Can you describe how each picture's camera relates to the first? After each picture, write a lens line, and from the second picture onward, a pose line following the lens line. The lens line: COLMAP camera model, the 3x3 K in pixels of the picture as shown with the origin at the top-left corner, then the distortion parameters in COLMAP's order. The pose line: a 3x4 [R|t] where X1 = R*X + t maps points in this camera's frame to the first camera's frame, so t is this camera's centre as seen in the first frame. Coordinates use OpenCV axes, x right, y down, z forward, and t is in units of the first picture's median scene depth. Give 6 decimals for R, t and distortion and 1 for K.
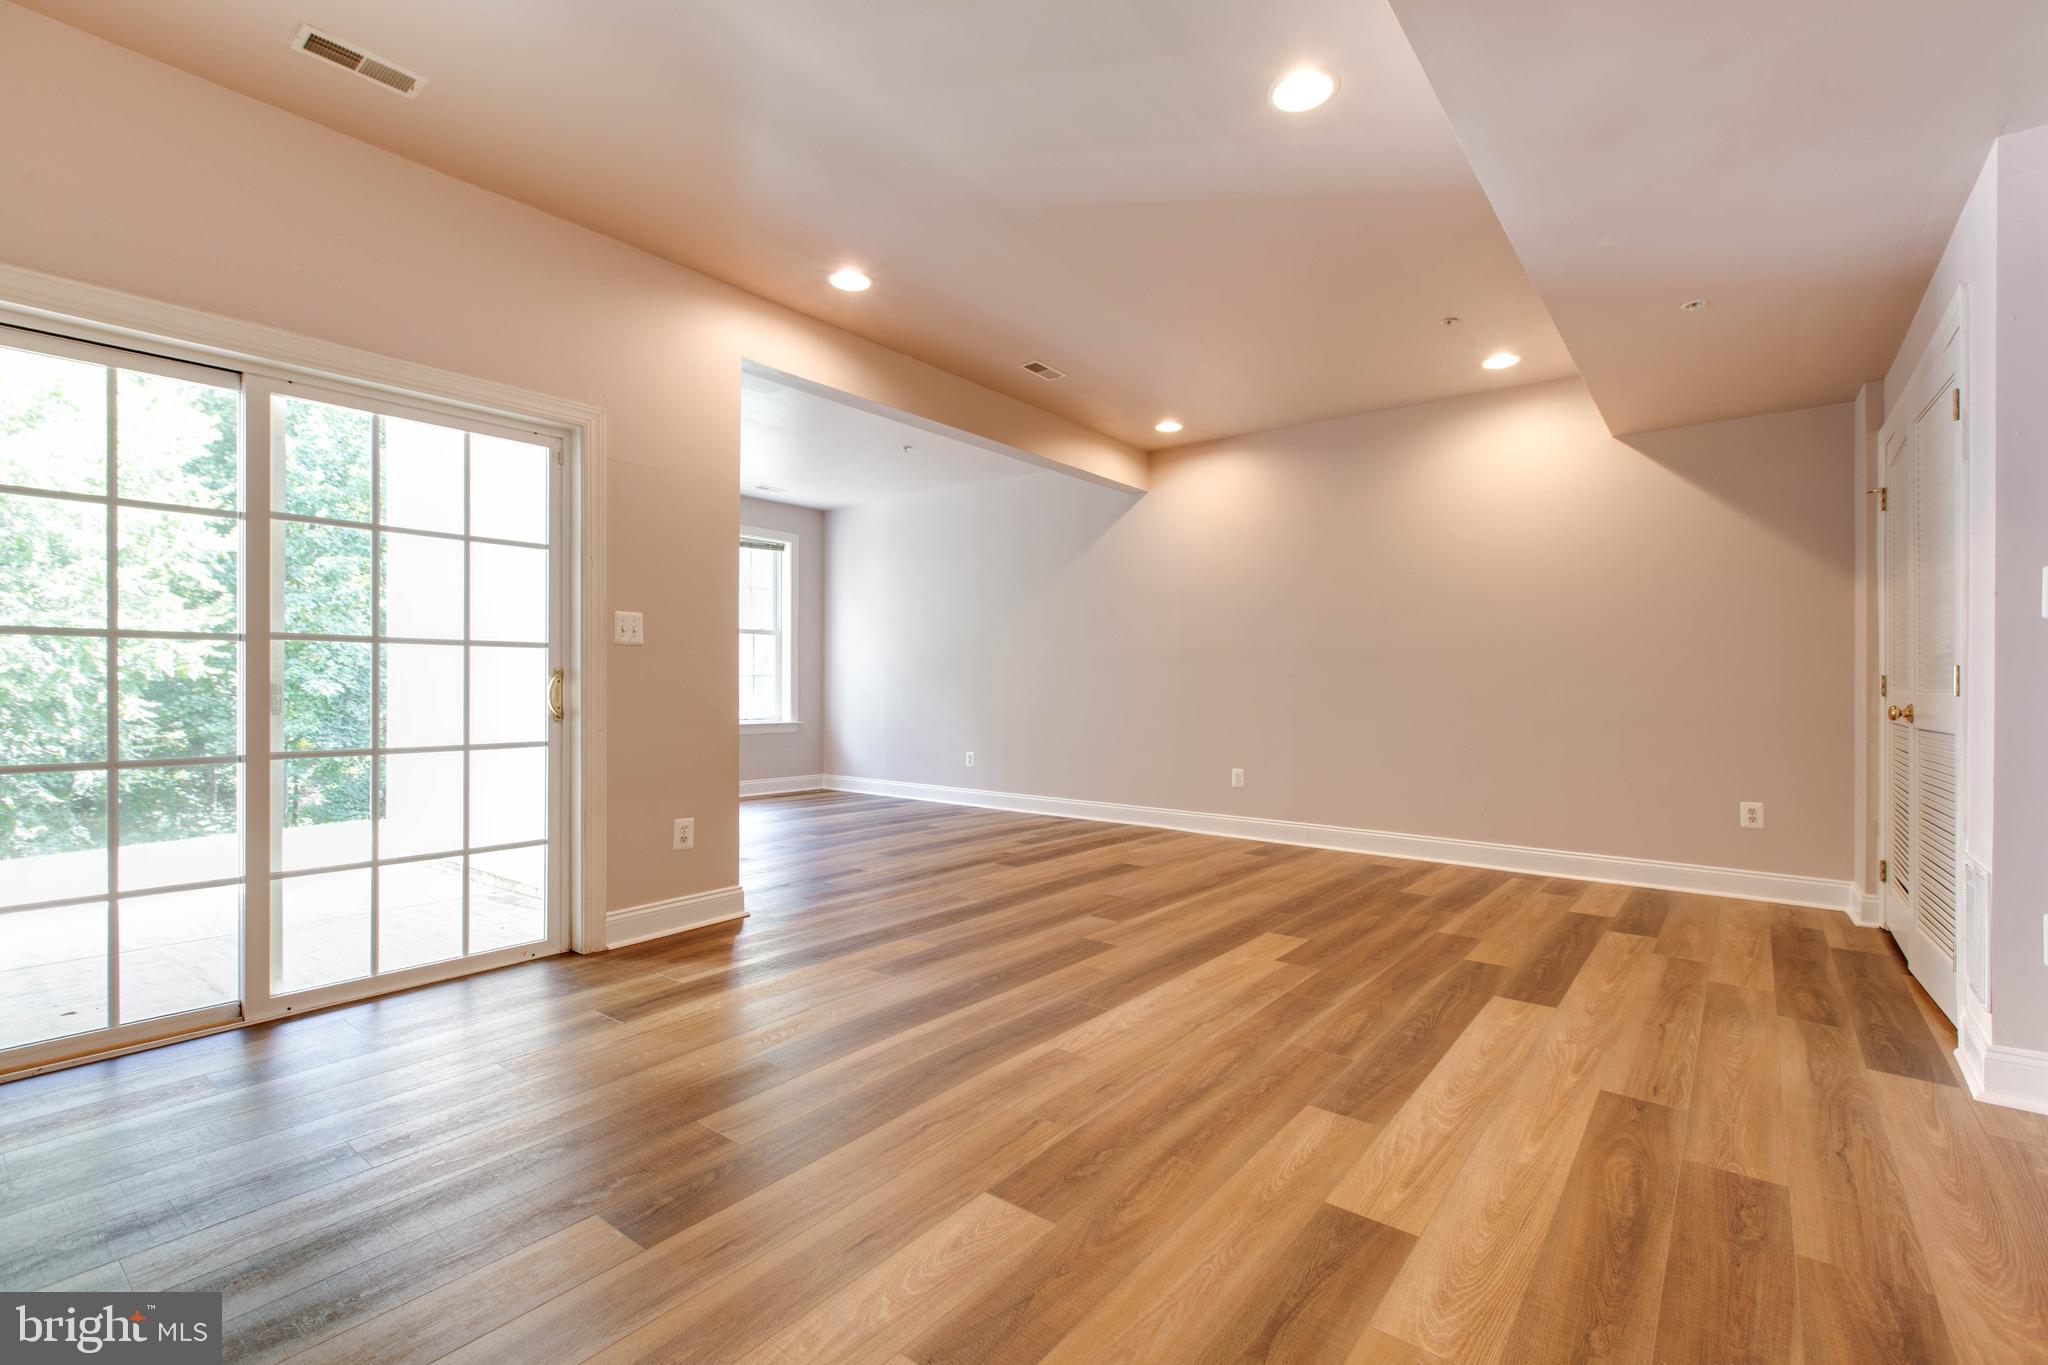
lens RADIAL K [[930.7, 0, 1020.0], [0, 930.7, 694.2], [0, 0, 1]] dist [-0.003423, 0.000074]
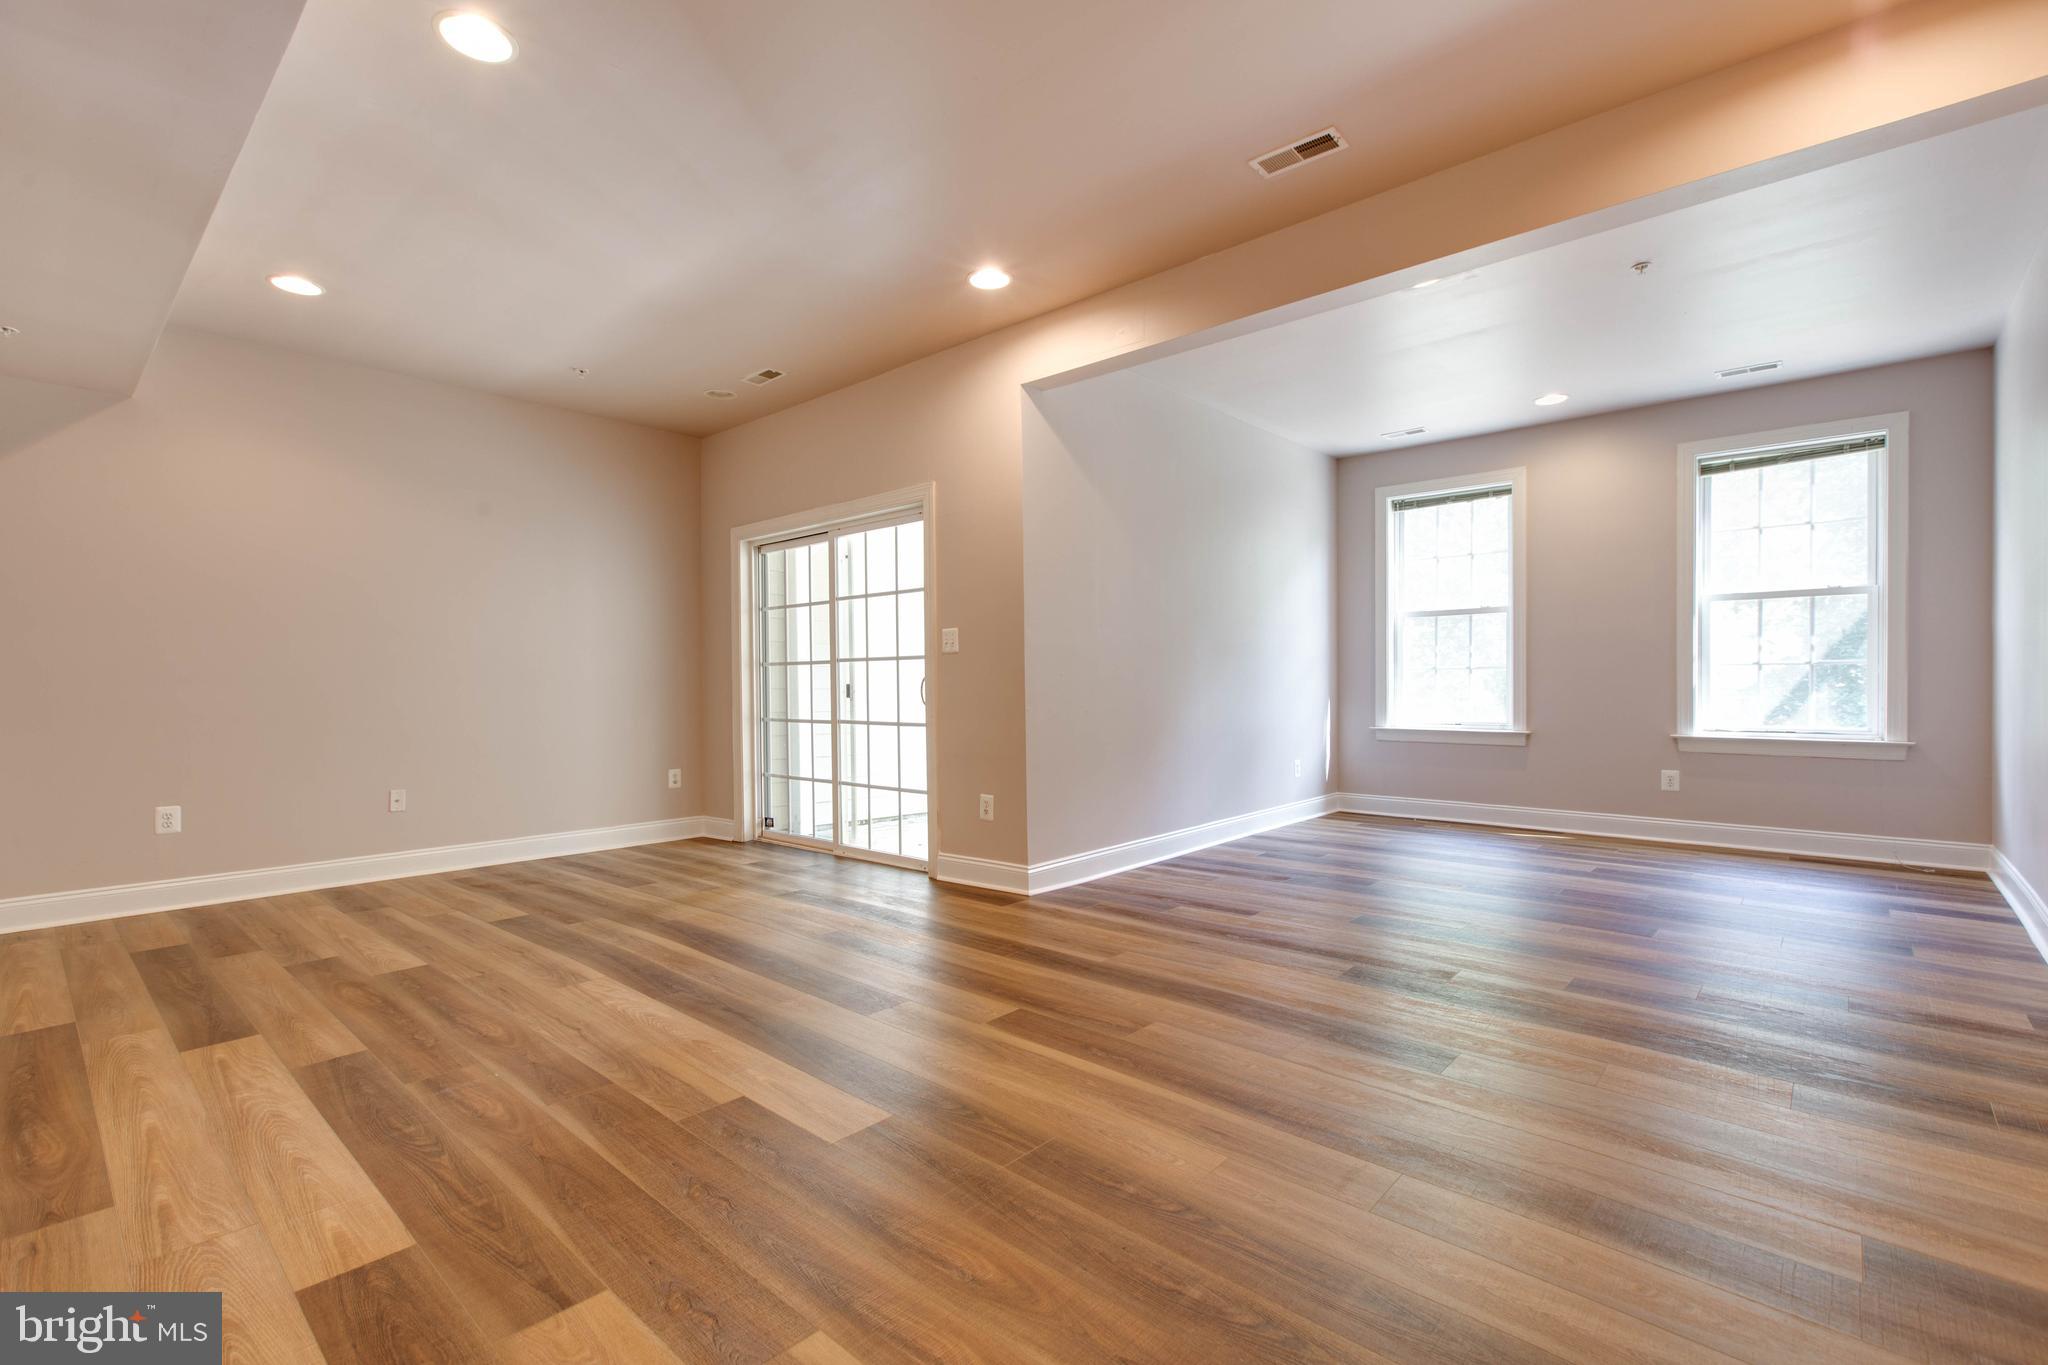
lens RADIAL K [[930.7, 0, 1020.0], [0, 930.7, 694.2], [0, 0, 1]] dist [-0.003423, 0.000074]
pose [[-0.075657, 0.008451, -0.997098, 1.166948], [-0.001391, 0.999962, 0.008581, -0.009657], [0.997133, 0.002036, -0.075642, 1.582462]]
